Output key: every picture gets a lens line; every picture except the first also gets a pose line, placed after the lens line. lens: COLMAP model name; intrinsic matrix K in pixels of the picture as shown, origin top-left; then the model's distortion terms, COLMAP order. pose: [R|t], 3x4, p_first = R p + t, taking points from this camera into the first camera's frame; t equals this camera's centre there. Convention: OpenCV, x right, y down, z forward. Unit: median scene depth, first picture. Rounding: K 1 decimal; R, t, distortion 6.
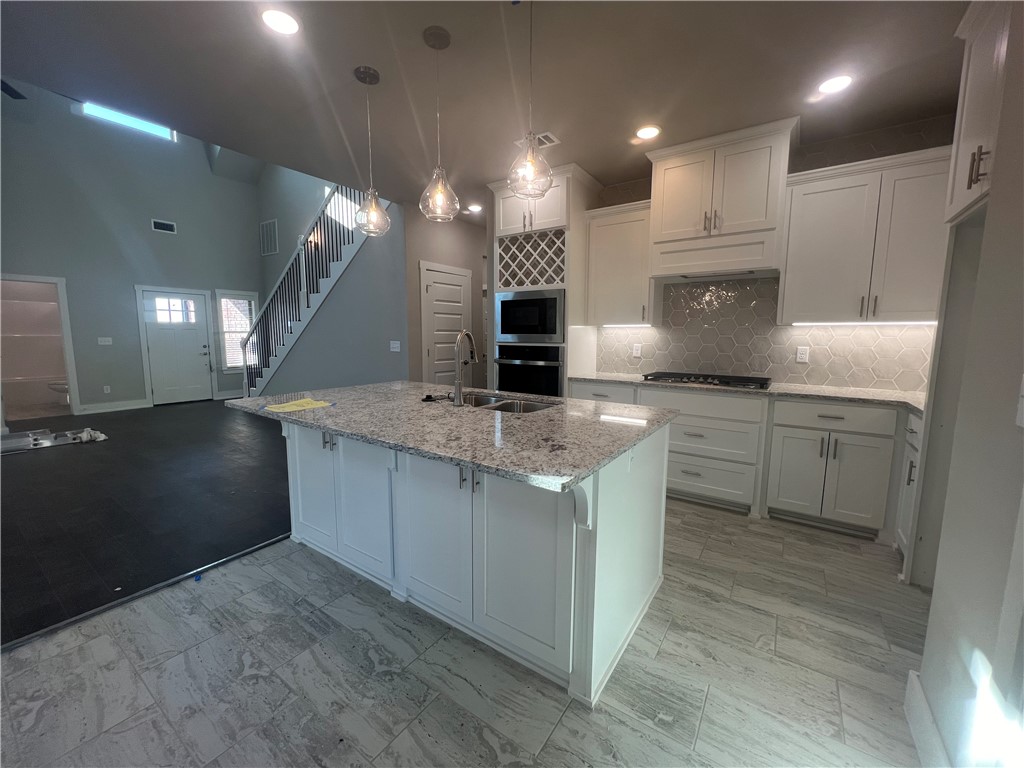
lens RADIAL K [[409.0, 0, 512.0], [0, 409.0, 384.0], [0, 0, 1]] dist [-0.002367, 0.000789]
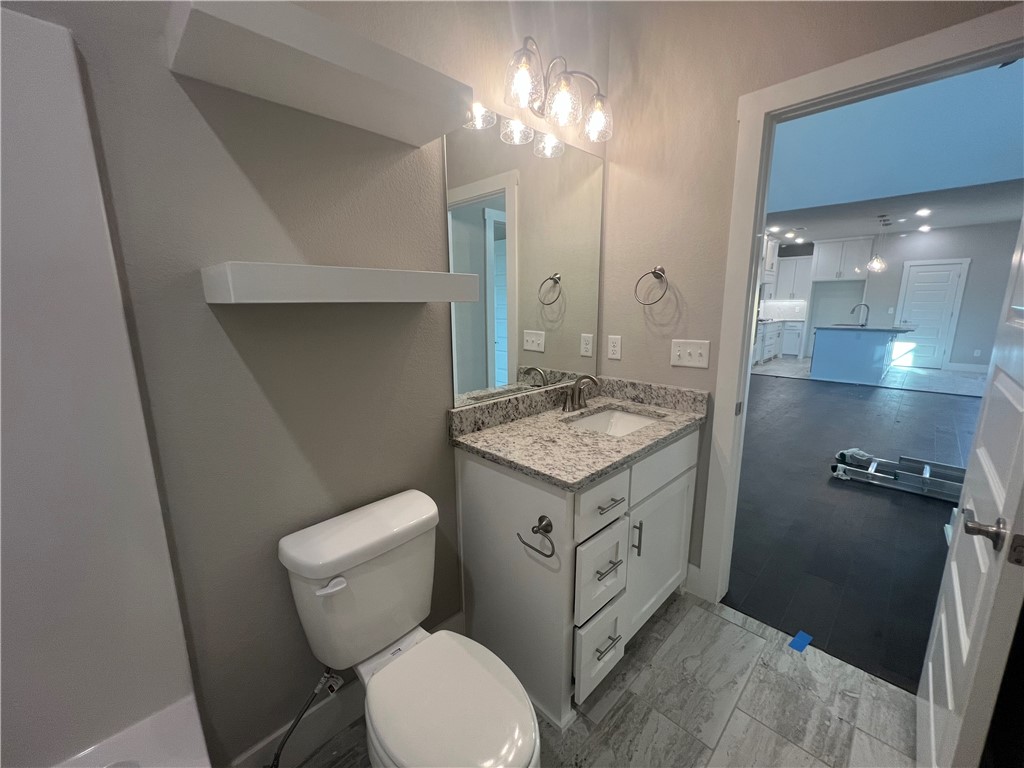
lens RADIAL K [[409.0, 0, 512.0], [0, 409.0, 384.0], [0, 0, 1]] dist [-0.002367, 0.000789]
pose [[0.181733, -0.197154, 0.963381, -2.326421], [0.128195, 0.976084, 0.175571, -0.258127], [-0.974956, 0.091594, 0.202660, 1.858018]]
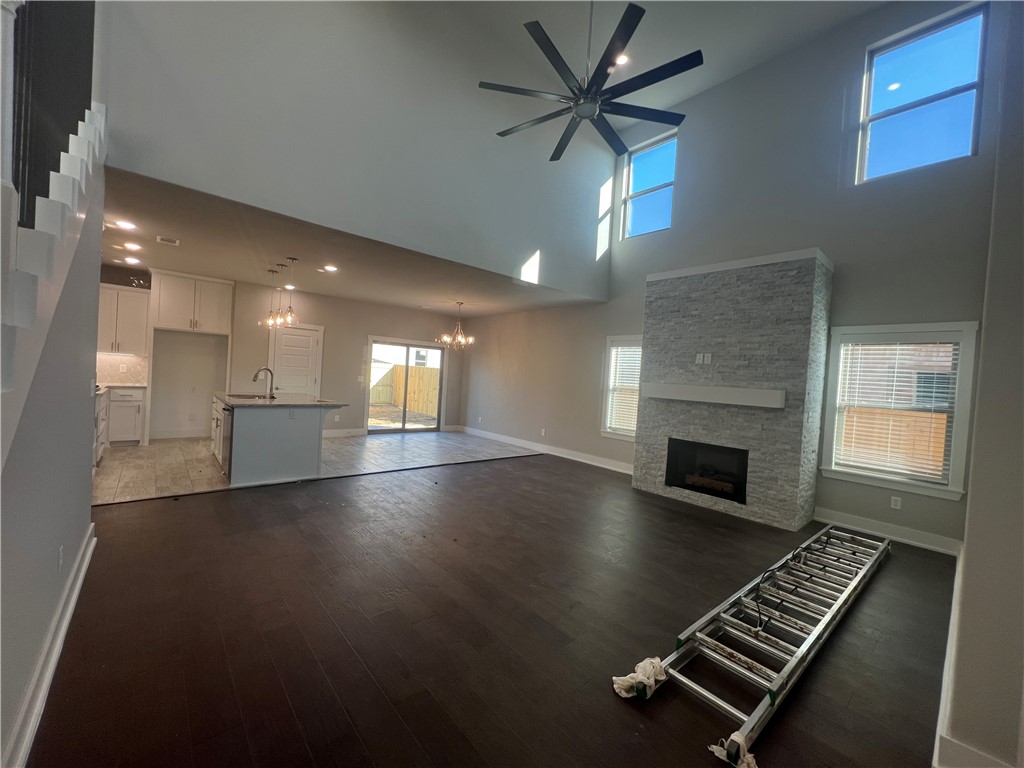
lens RADIAL K [[409.0, 0, 512.0], [0, 409.0, 384.0], [0, 0, 1]] dist [-0.002367, 0.000789]
pose [[-0.967916, -0.067603, 0.242010, -1.274010], [-0.034563, 0.989793, 0.138256, -0.250895], [-0.248887, 0.125456, -0.960373, 1.768775]]
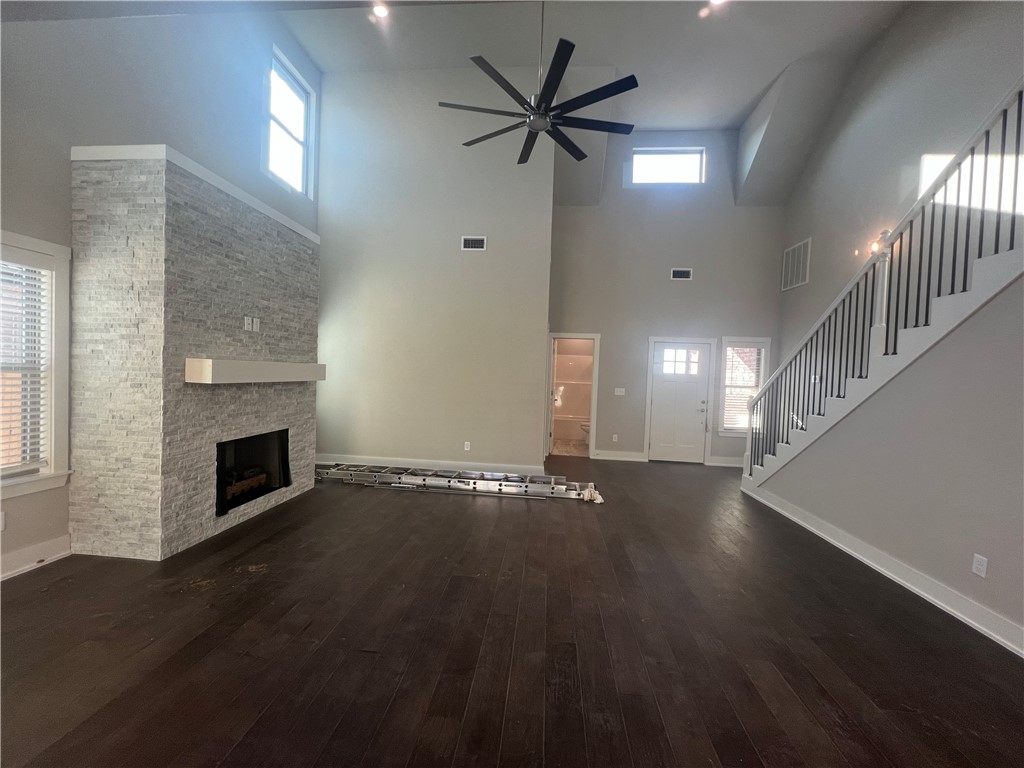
lens RADIAL K [[409.0, 0, 512.0], [0, 409.0, 384.0], [0, 0, 1]] dist [-0.002367, 0.000789]
pose [[0.489488, 0.036734, -0.871236, -0.401920], [-0.140036, 0.989456, -0.036959, -0.084581], [0.860692, 0.140095, 0.489471, 0.449886]]
